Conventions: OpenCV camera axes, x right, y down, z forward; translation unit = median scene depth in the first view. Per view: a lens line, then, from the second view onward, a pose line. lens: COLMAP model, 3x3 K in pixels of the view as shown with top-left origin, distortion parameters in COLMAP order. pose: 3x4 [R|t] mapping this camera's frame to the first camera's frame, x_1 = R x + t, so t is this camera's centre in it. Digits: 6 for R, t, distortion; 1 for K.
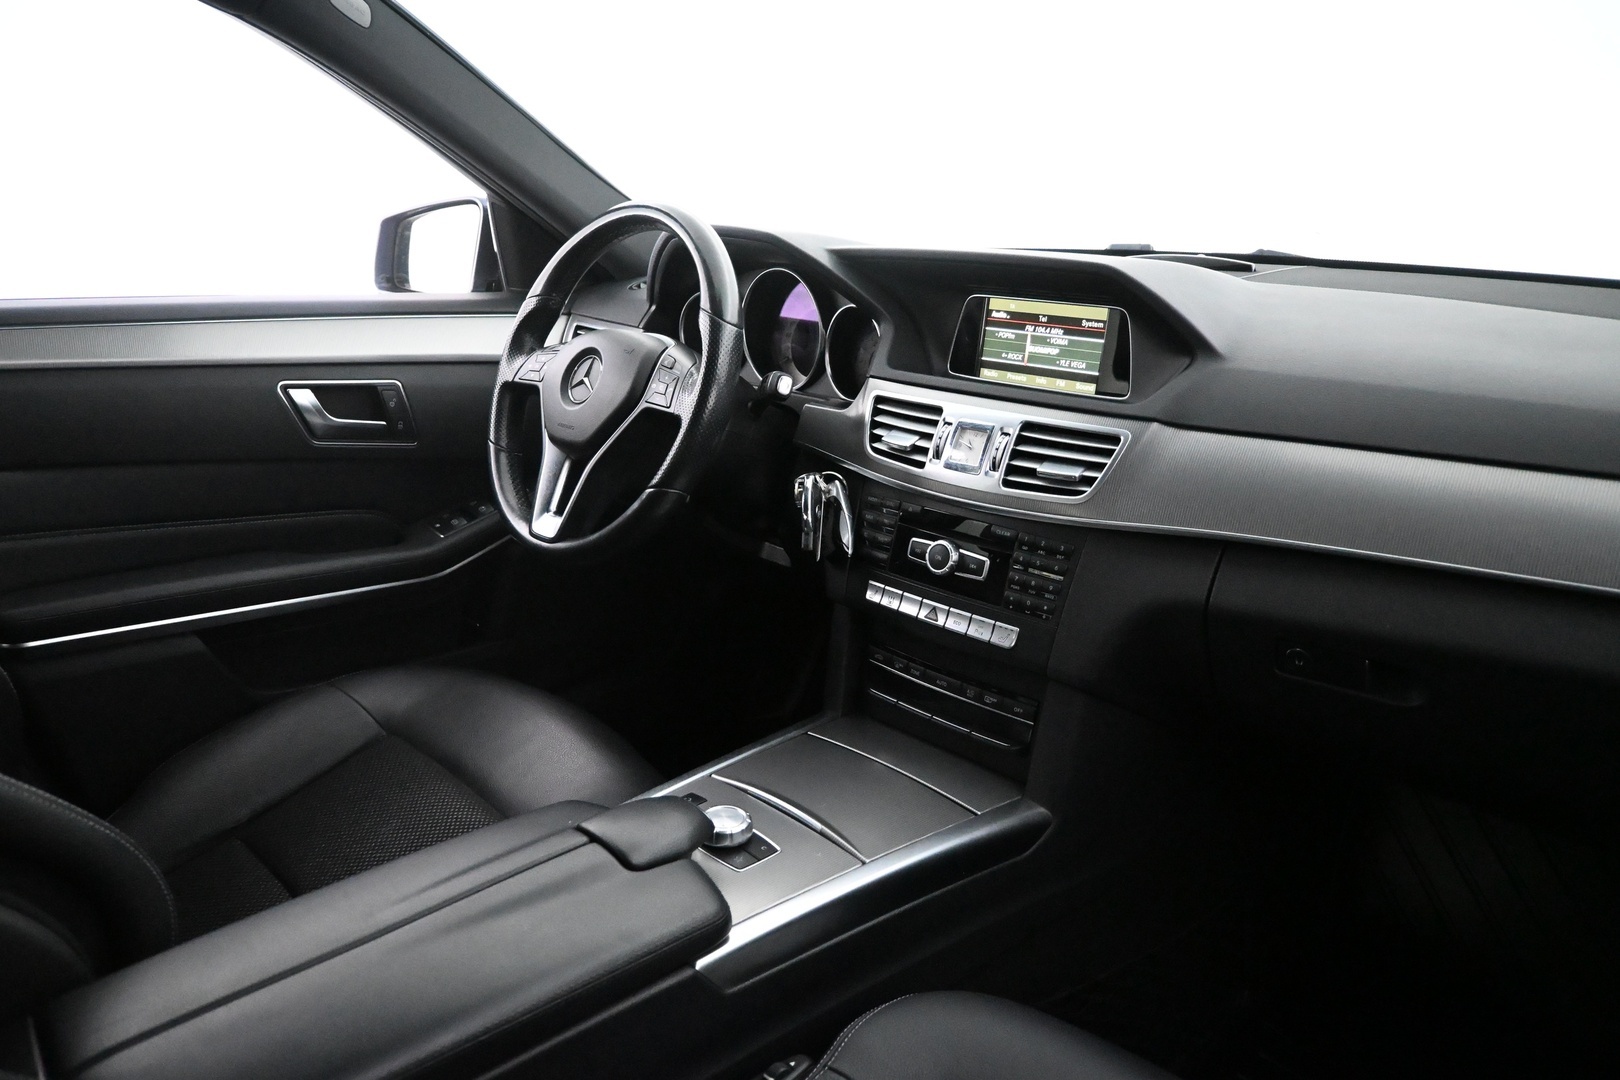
lens RADIAL K [[1111.8, 0, 809.6], [0, 1111.8, 544.8], [0, 0, 1]] dist [0.003032, -0.000248]
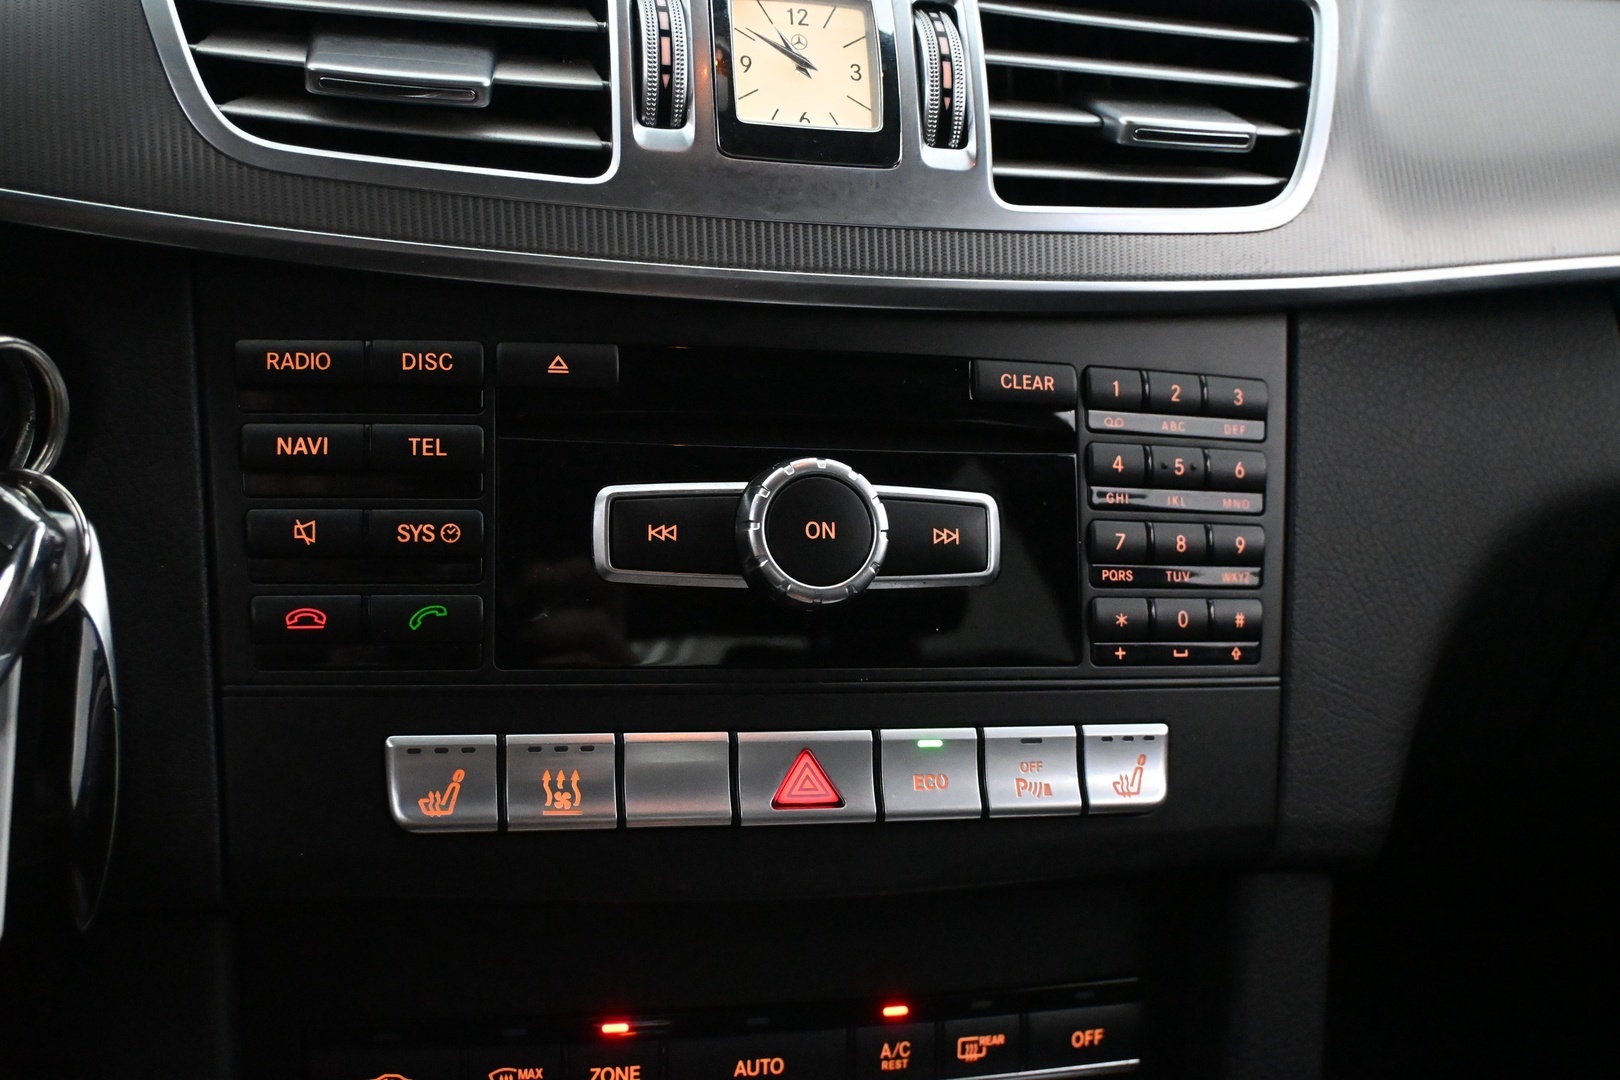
lens RADIAL K [[1888.1, 0, 799.6], [0, 1888.1, 541.3], [0, 0, 1]] dist [-0.002691, 0.000000]
pose [[0.502346, -0.151975, 0.851206, -0.214840], [0.201194, 0.977957, 0.055868, -0.009272], [-0.840934, 0.143193, 0.521849, 0.770838]]
